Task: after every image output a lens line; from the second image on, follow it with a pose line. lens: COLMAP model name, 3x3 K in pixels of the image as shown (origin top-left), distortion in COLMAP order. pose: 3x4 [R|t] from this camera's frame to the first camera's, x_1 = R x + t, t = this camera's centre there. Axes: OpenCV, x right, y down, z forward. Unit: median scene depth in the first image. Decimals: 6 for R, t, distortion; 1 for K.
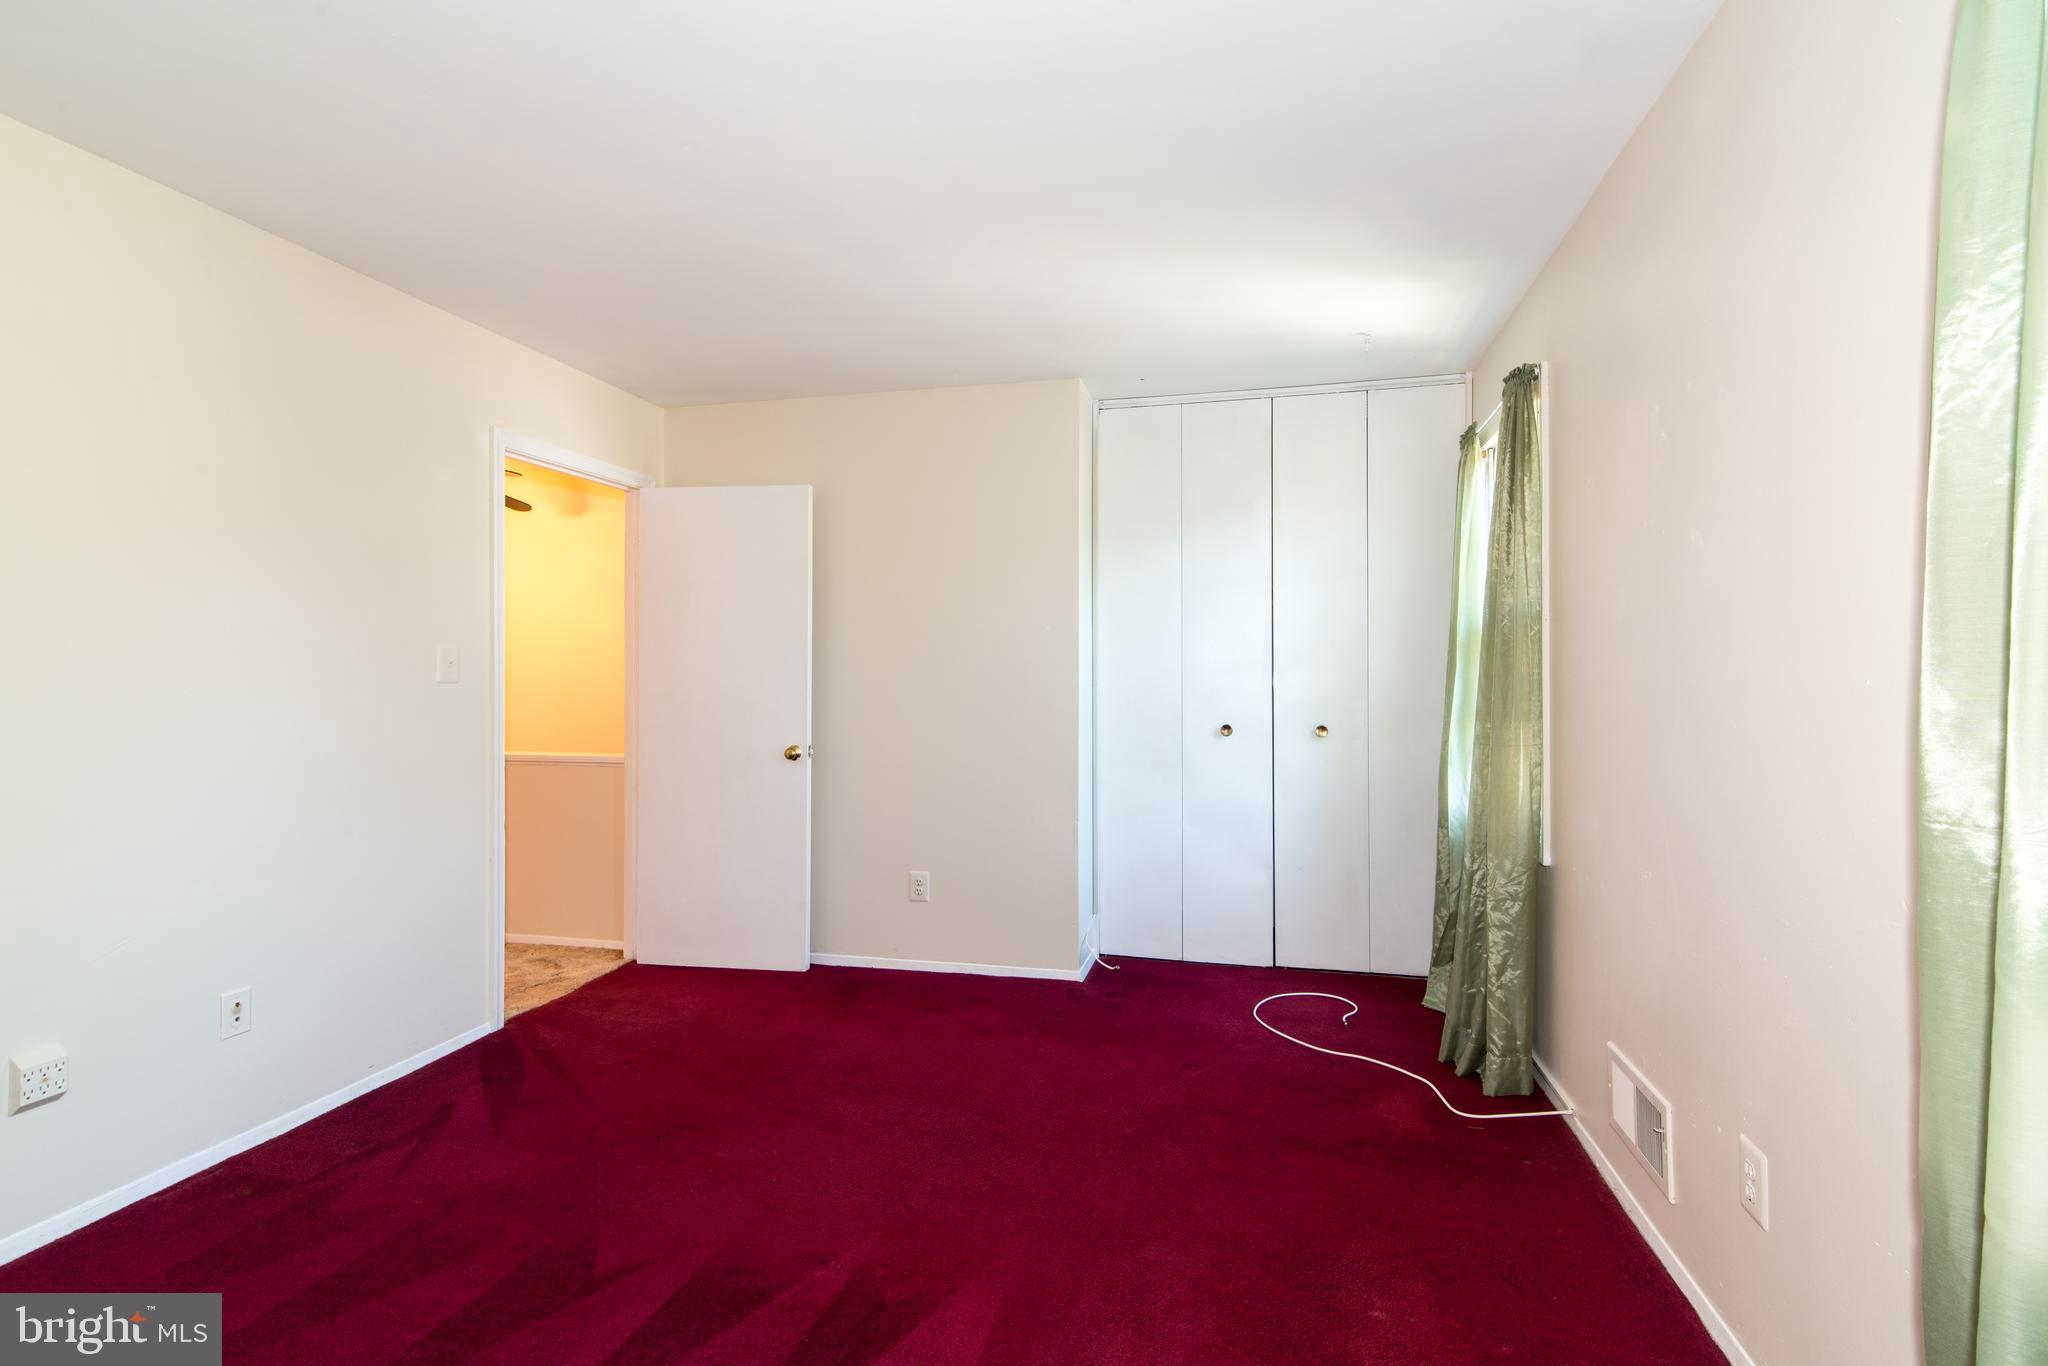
lens RADIAL K [[944.6, 0, 1027.6], [0, 944.6, 687.8], [0, 0, 1]] dist [0.018101, -0.003082]
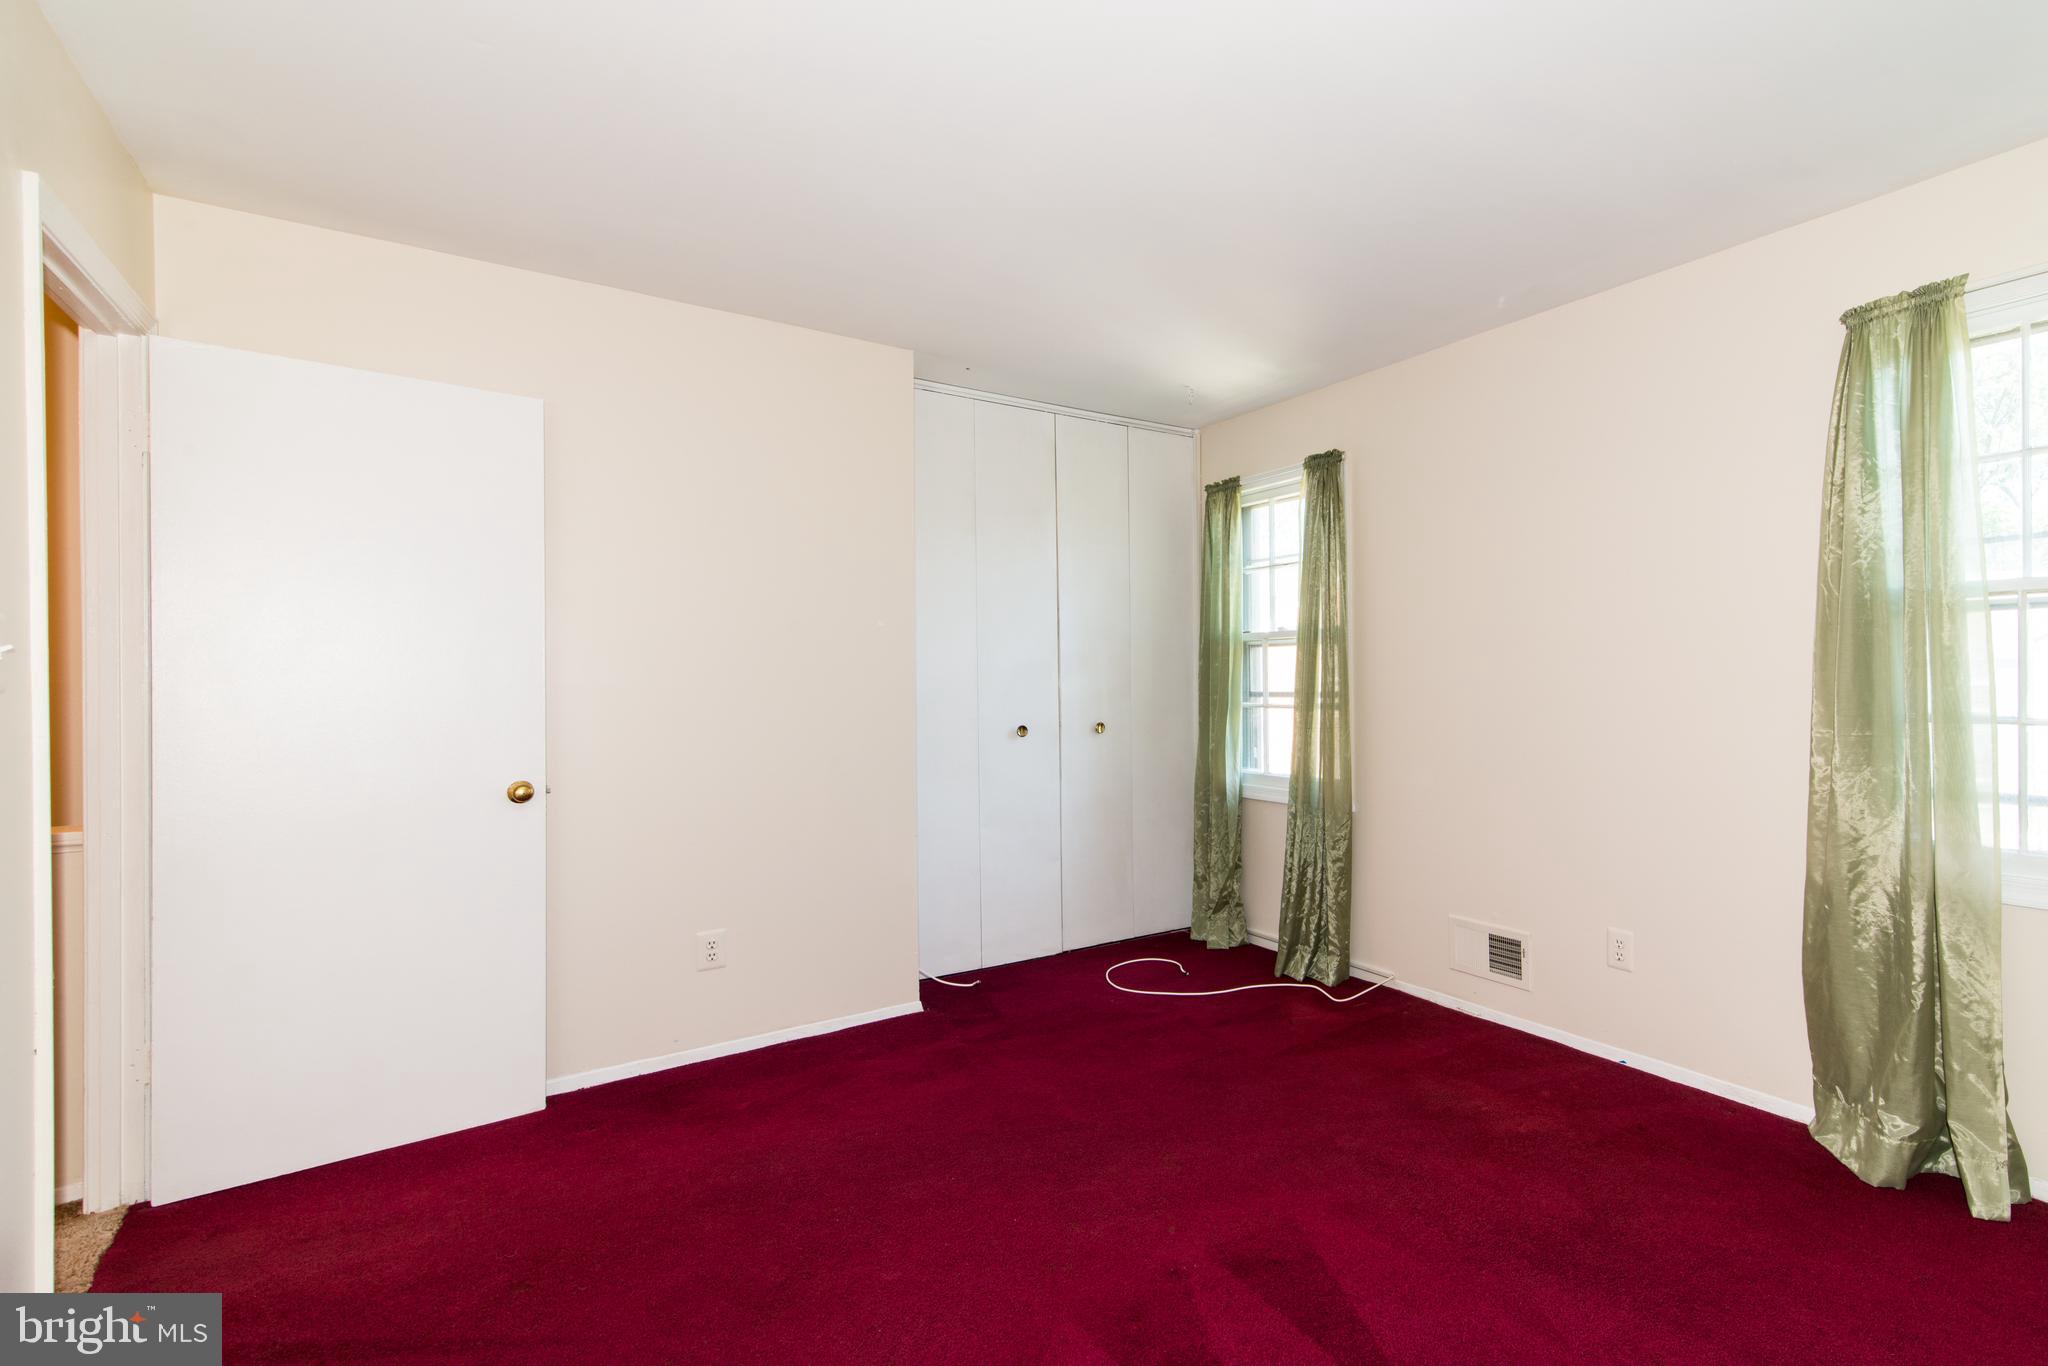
lens RADIAL K [[944.6, 0, 1029.0], [0, 944.6, 680.3], [0, 0, 1]] dist [0.018101, -0.003082]
pose [[0.694029, -0.001349, 0.719946, -0.517204], [0.004442, 0.999987, -0.002408, -0.007438], [-0.719934, 0.004869, 0.694026, 0.289295]]
